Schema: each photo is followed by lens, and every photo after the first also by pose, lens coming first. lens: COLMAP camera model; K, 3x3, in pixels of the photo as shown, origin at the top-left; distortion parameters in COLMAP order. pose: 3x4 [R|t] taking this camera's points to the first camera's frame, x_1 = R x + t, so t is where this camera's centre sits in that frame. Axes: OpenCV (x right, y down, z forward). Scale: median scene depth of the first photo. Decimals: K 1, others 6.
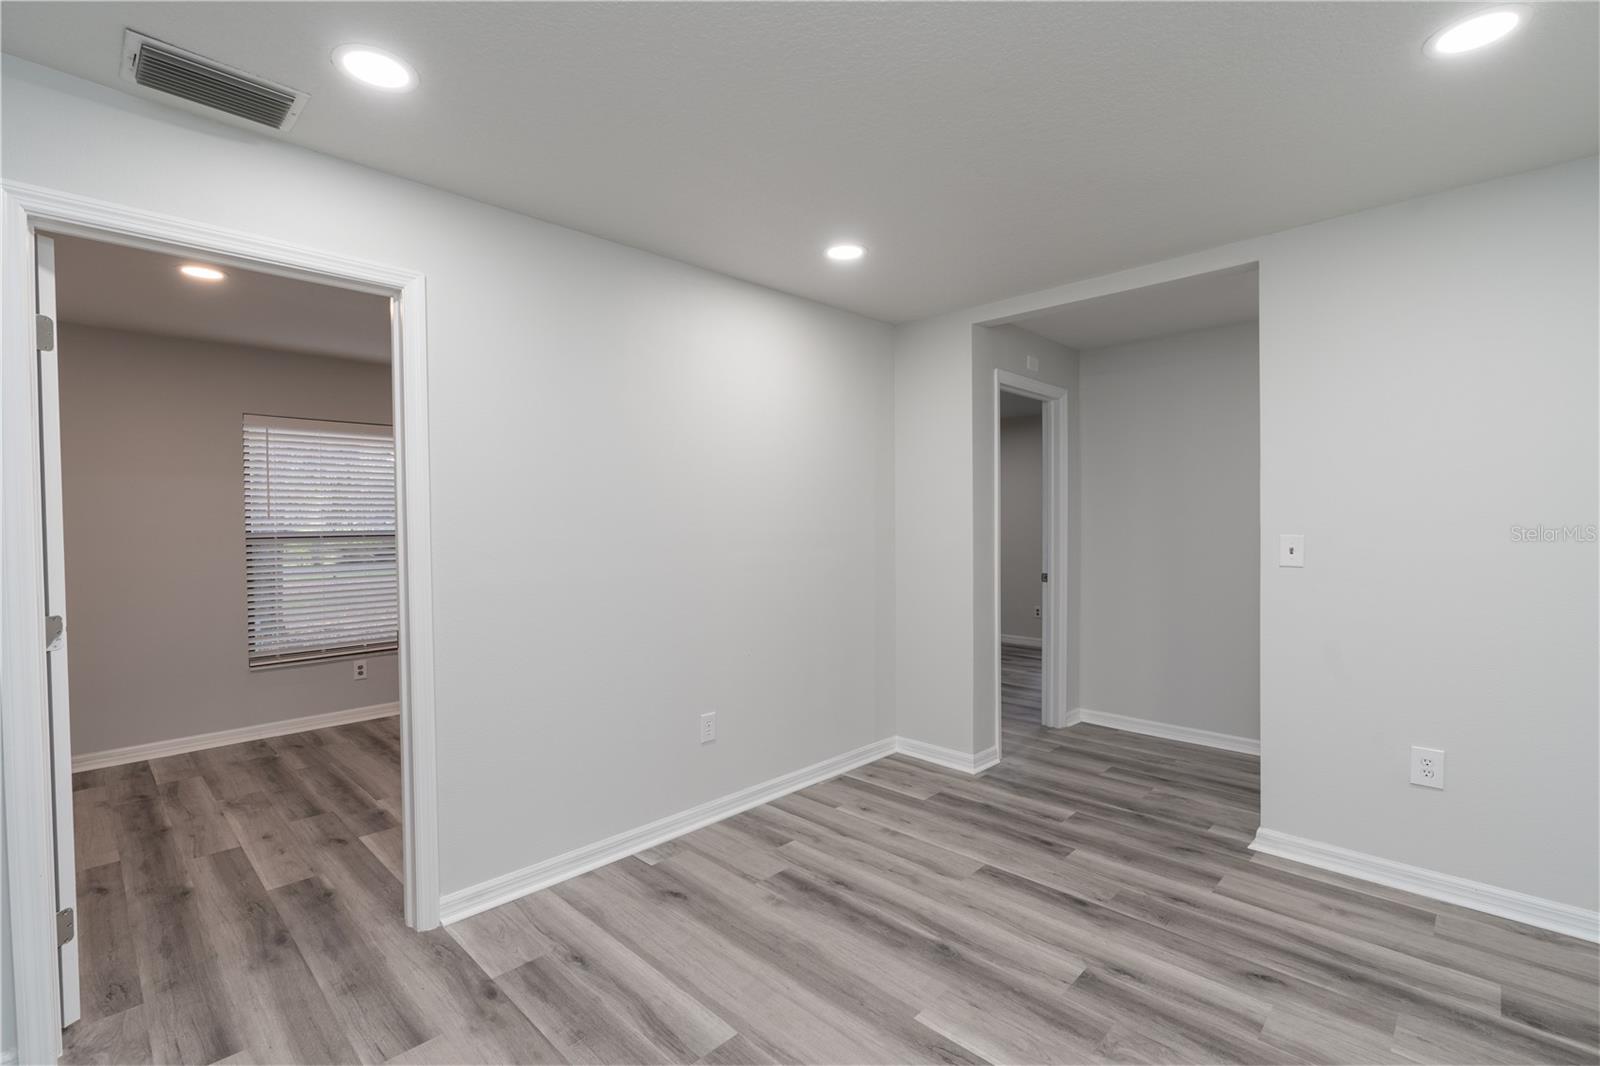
lens RADIAL K [[693.6, 0, 800.0], [0, 693.6, 533.0], [0, 0, 1]] dist [-0.003060, 0.000260]
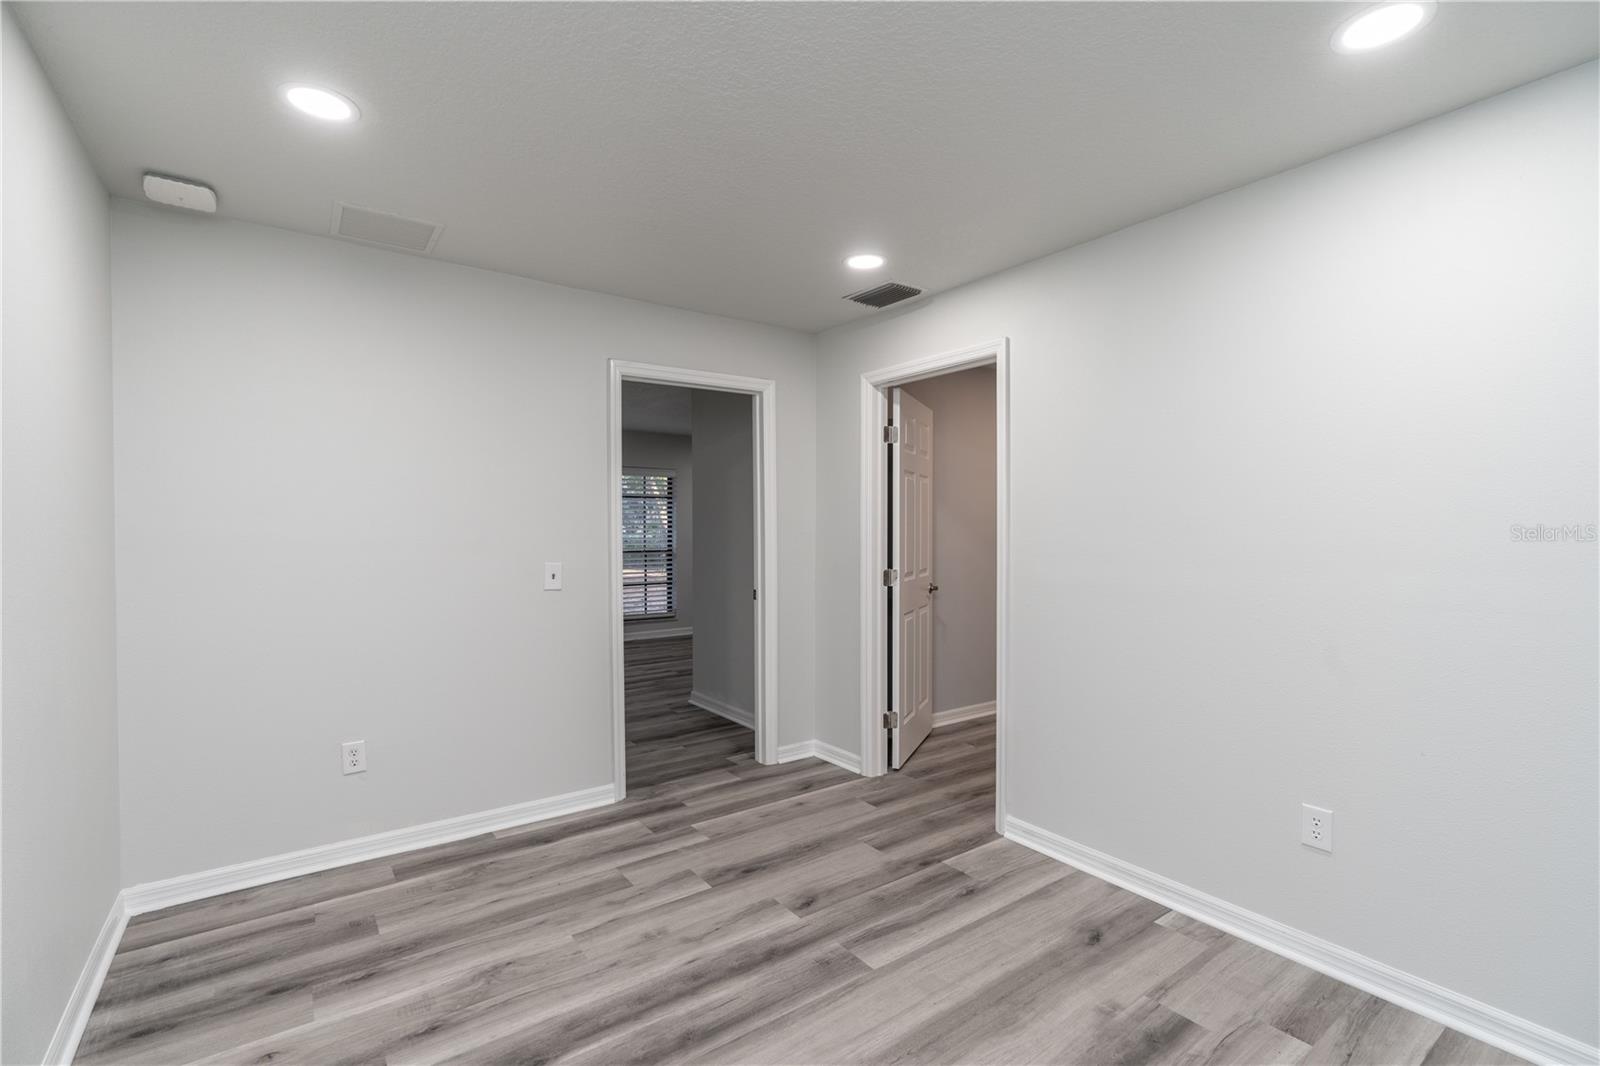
lens RADIAL K [[724.9, 0, 800.0], [0, 724.9, 533.0], [0, 0, 1]] dist [-0.005452, 0.000974]
pose [[-0.137041, 0.026714, -0.990205, 0.820568], [-0.014049, 0.999483, 0.028909, -0.027526], [0.990466, 0.017873, -0.136594, 0.767933]]
